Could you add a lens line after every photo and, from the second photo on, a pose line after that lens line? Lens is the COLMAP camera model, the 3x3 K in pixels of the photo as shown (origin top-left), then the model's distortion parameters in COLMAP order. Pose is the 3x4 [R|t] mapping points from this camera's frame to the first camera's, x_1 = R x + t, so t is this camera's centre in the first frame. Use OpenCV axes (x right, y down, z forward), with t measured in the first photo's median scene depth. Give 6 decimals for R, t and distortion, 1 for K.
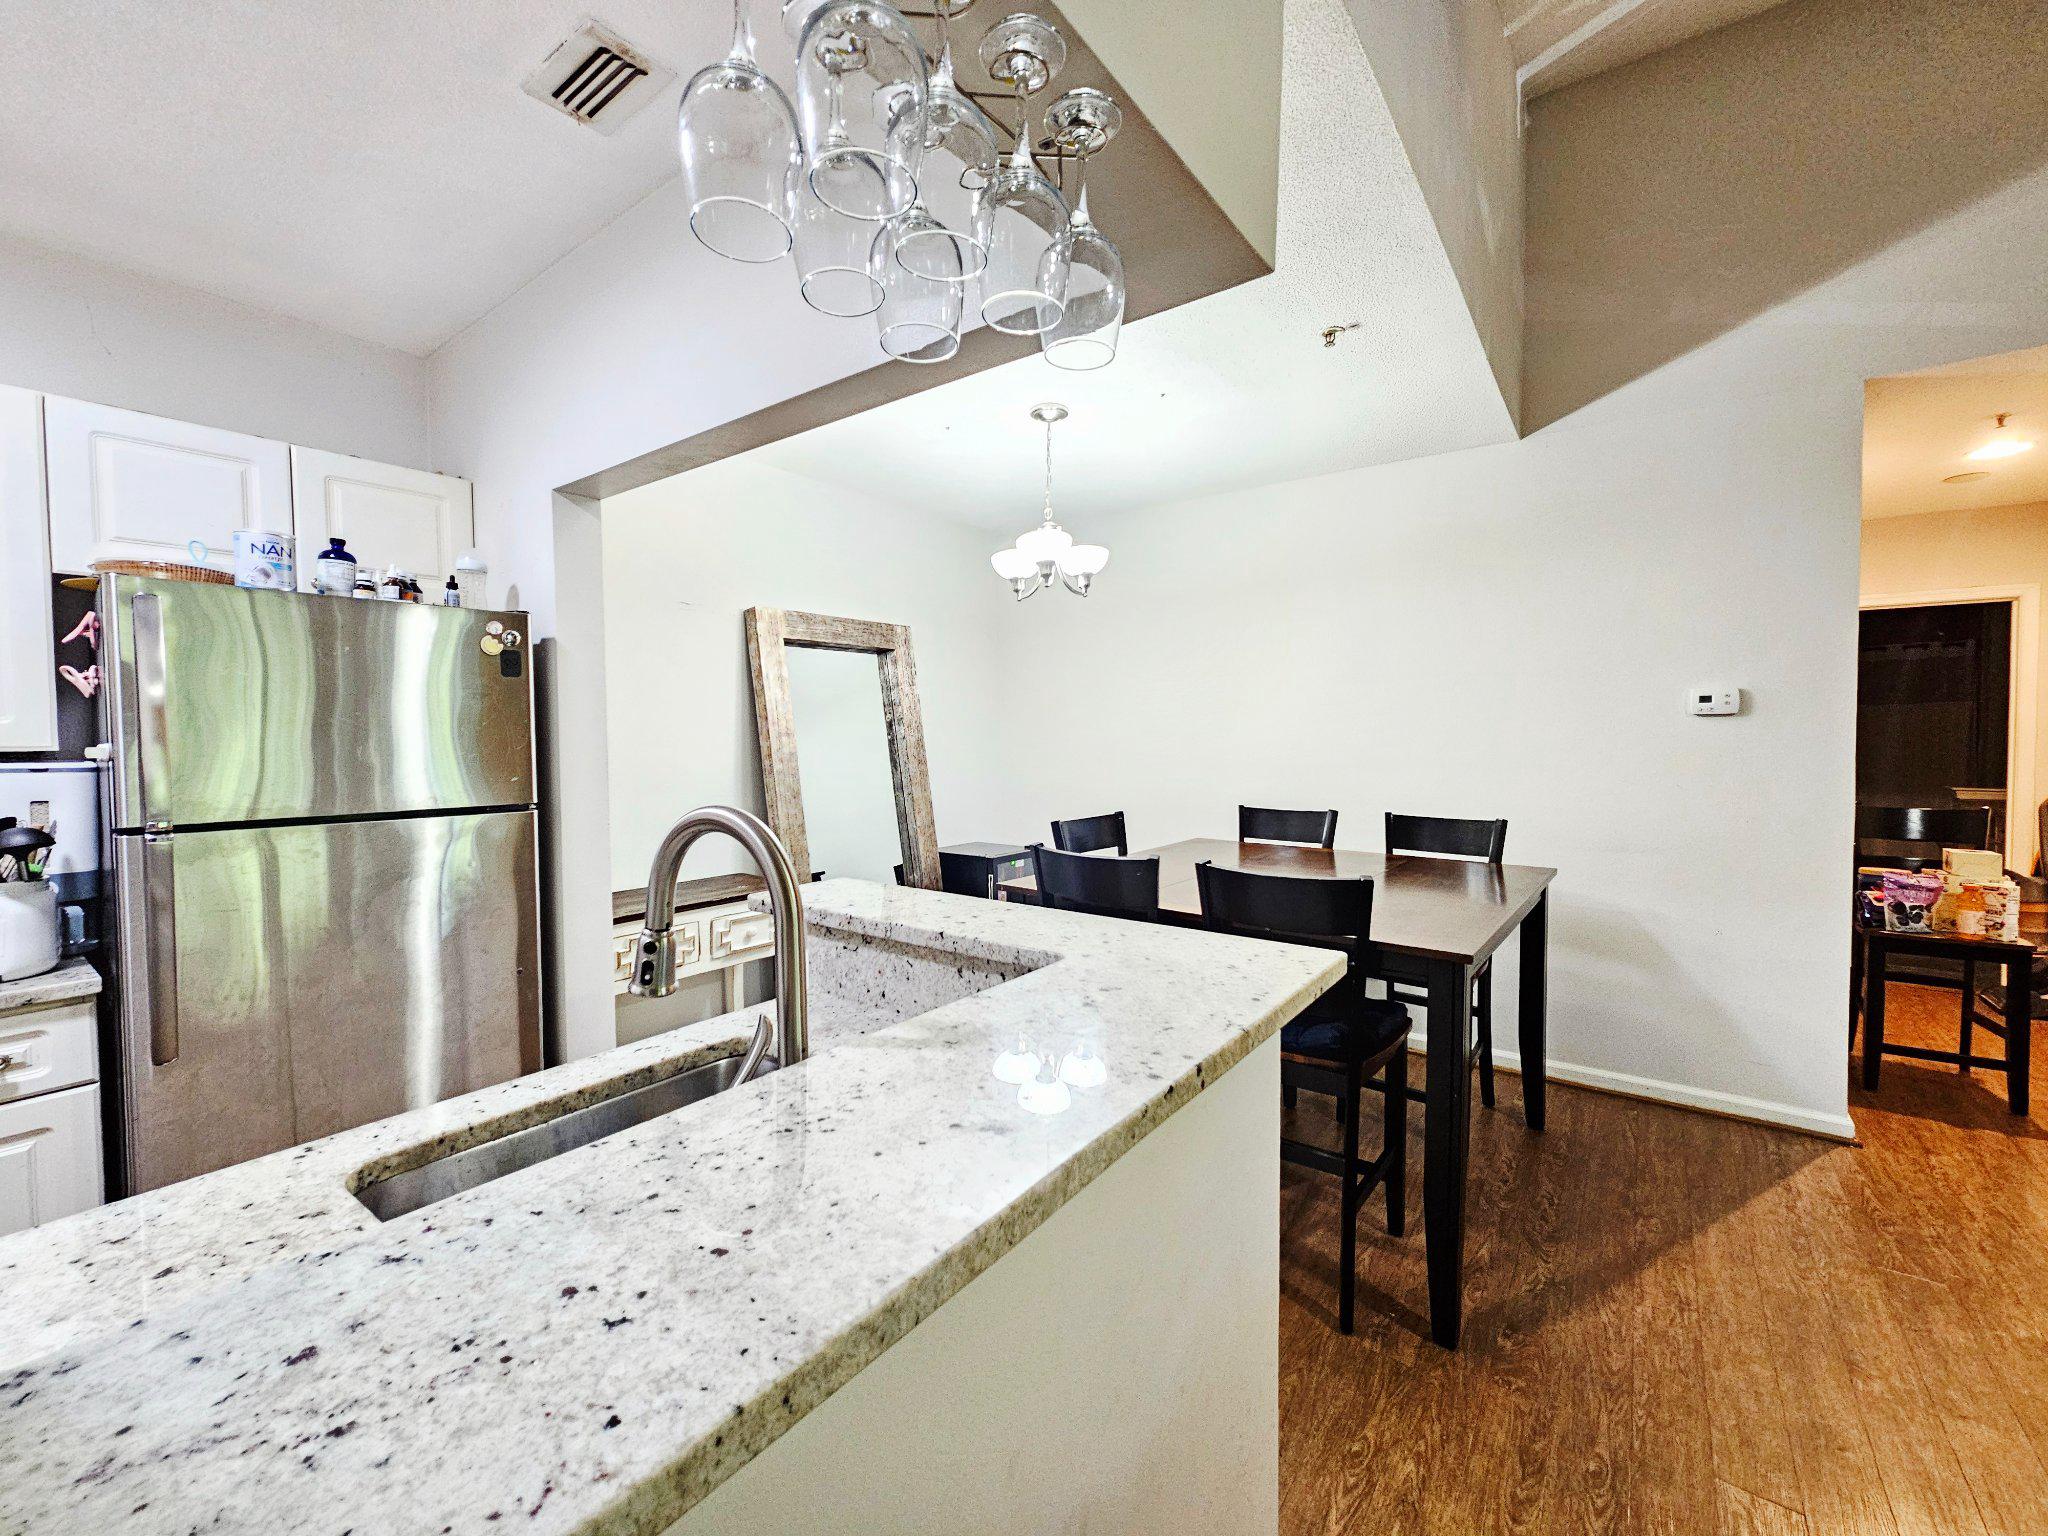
lens RADIAL K [[835.7, 0, 1029.8], [0, 835.7, 764.0], [0, 0, 1]] dist [-0.000839, -0.000676]
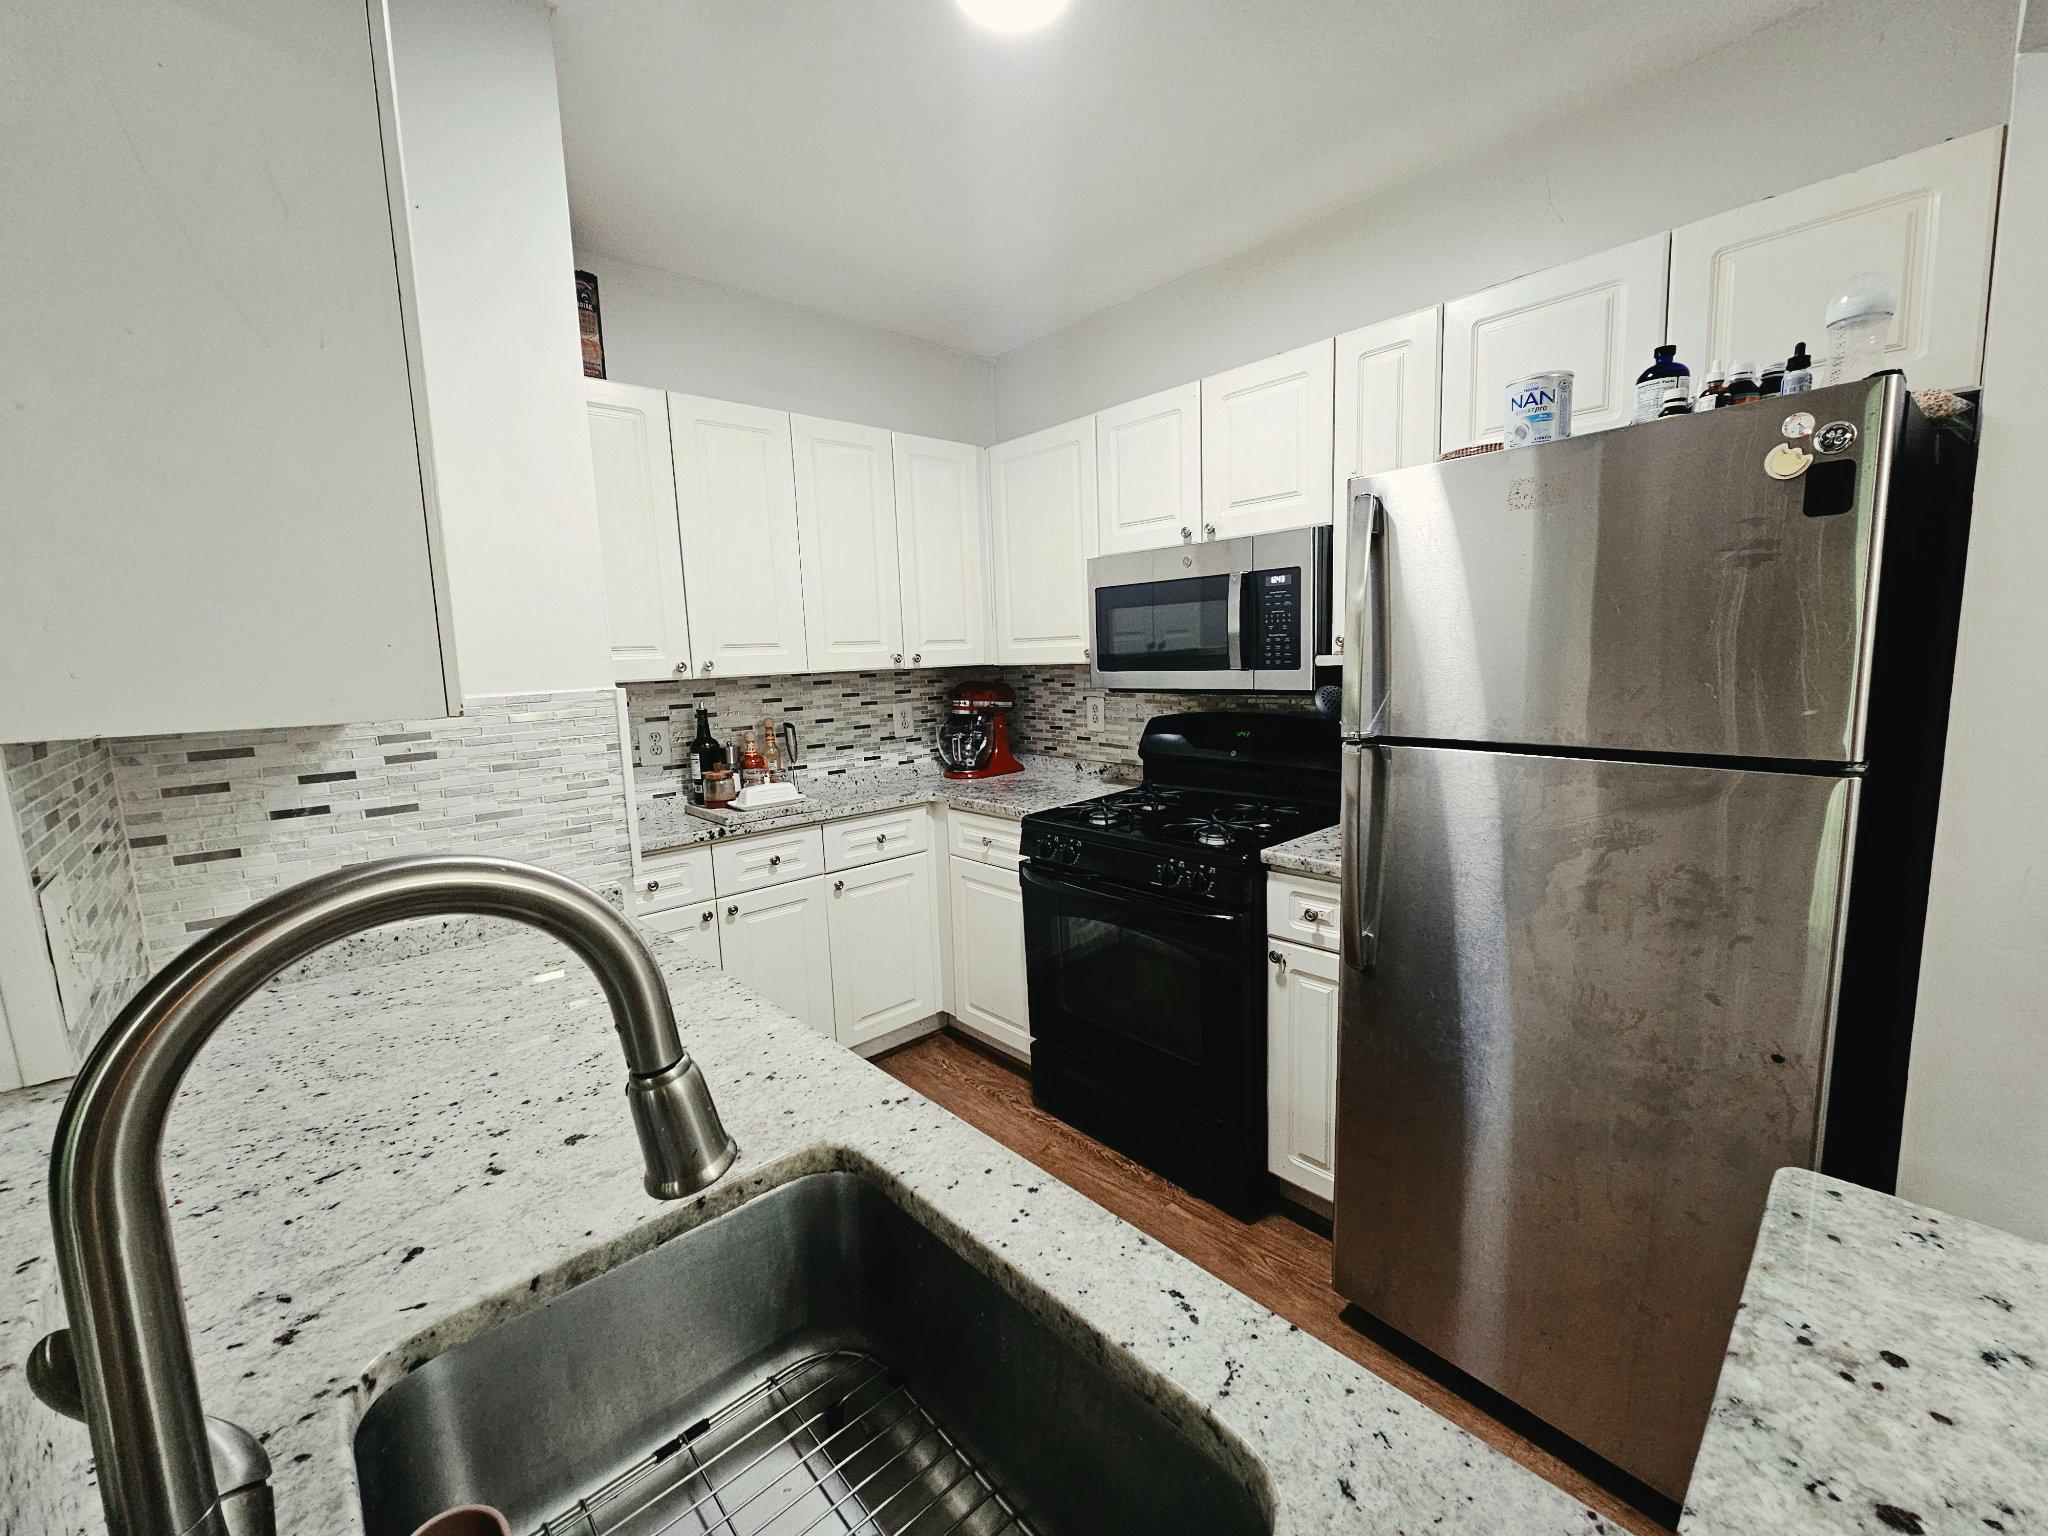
lens RADIAL K [[835.7, 0, 1033.0], [0, 835.7, 763.1], [0, 0, 1]] dist [-0.000839, -0.000676]
pose [[-0.183140, 0.141553, -0.972843, -0.005989], [0.001543, 0.989620, 0.143704, -0.026108], [0.983086, 0.024816, -0.181457, 0.578735]]
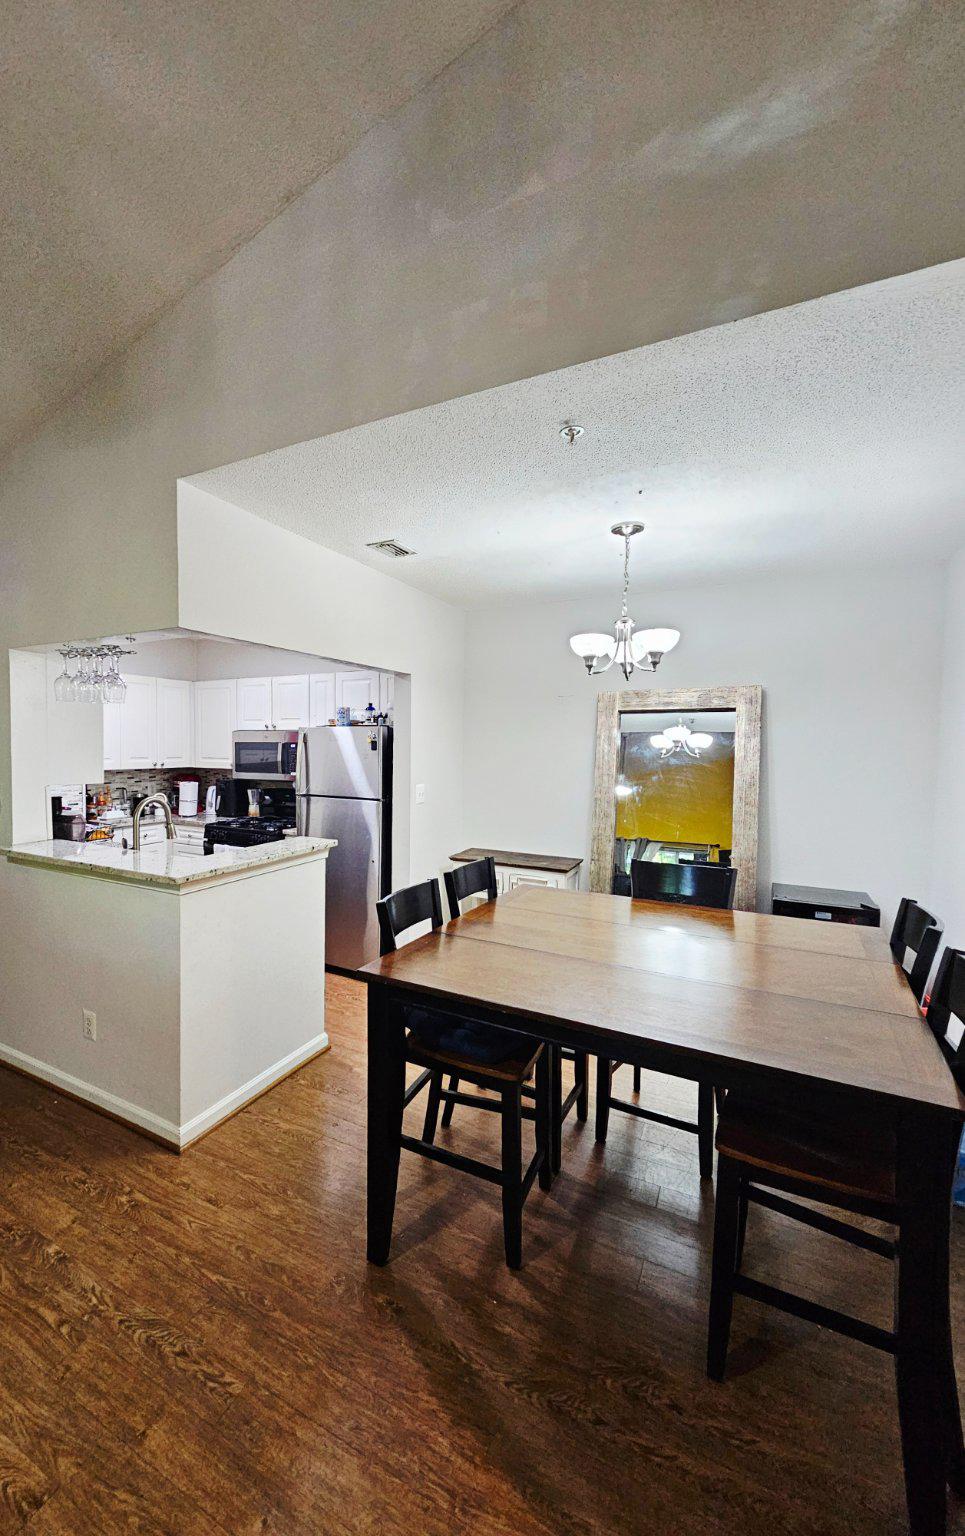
lens RADIAL K [[630.4, 0, 389.8], [0, 630.4, 773.4], [0, 0, 1]] dist [-0.003972, 0.001143]
pose [[0.104845, 0.051879, -0.993135, 1.312327], [-0.043016, 0.997940, 0.047589, -0.123151], [0.993558, 0.037731, 0.106860, 0.788912]]
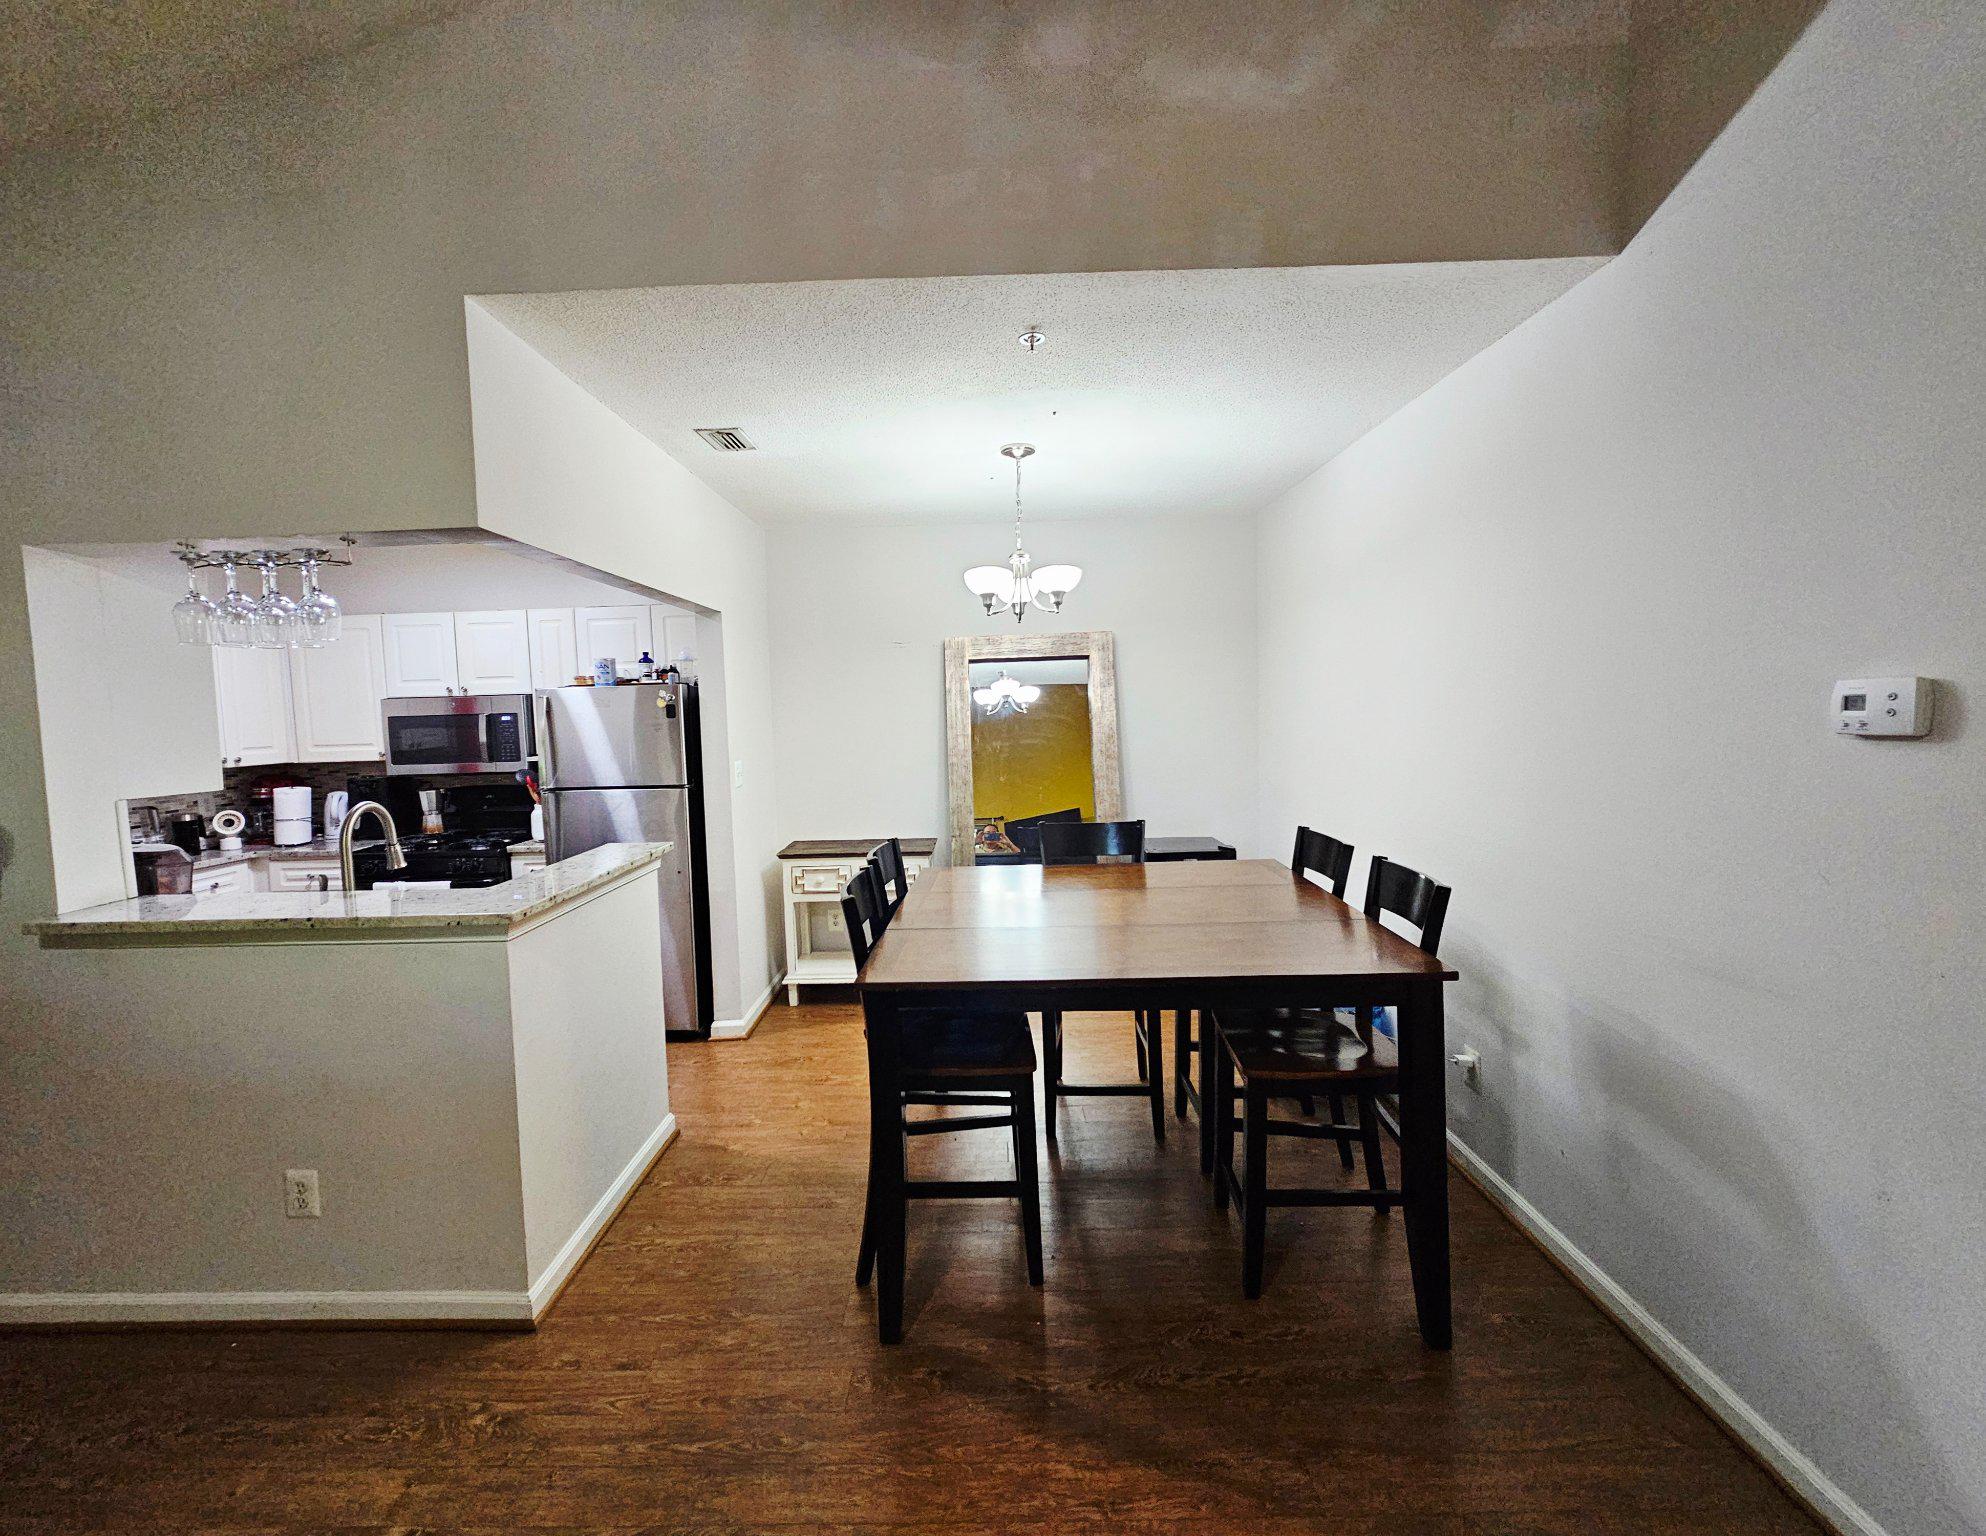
lens RADIAL K [[836.0, 0, 969.8], [0, 836.0, 761.2], [0, 0, 1]] dist [-0.000878, -0.000028]
pose [[0.574803, 0.039704, -0.817328, 1.262883], [-0.001945, 0.998886, 0.047156, -0.092021], [0.818290, -0.025515, 0.574240, 0.431443]]
